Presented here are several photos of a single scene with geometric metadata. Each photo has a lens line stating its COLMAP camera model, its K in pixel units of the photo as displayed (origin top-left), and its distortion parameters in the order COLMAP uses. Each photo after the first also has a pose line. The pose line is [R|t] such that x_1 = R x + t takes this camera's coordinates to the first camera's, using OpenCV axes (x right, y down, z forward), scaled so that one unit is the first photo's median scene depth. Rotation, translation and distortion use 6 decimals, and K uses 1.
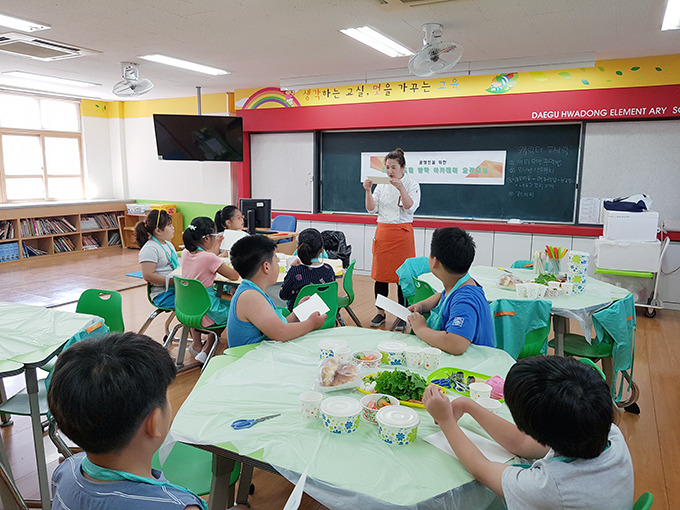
lens RADIAL K [[522.5, 0, 340.1], [0, 522.5, 255.7], [0, 0, 1]] dist [0.006312, 0.001903]
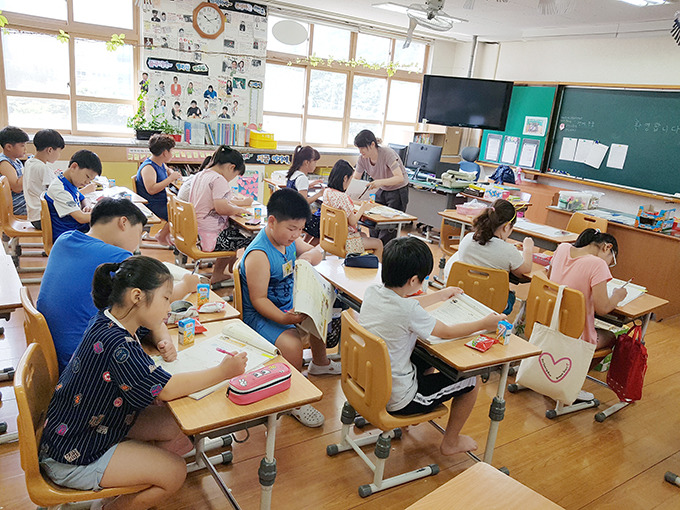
lens RADIAL K [[522.5, 0, 339.4], [0, 522.5, 255.9], [0, 0, 1]] dist [0.006312, 0.001903]
pose [[0.432531, -0.215641, 0.875452, -1.318767], [0.056525, 0.975553, 0.212371, -0.107569], [-0.899846, -0.042372, 0.434146, 0.573219]]
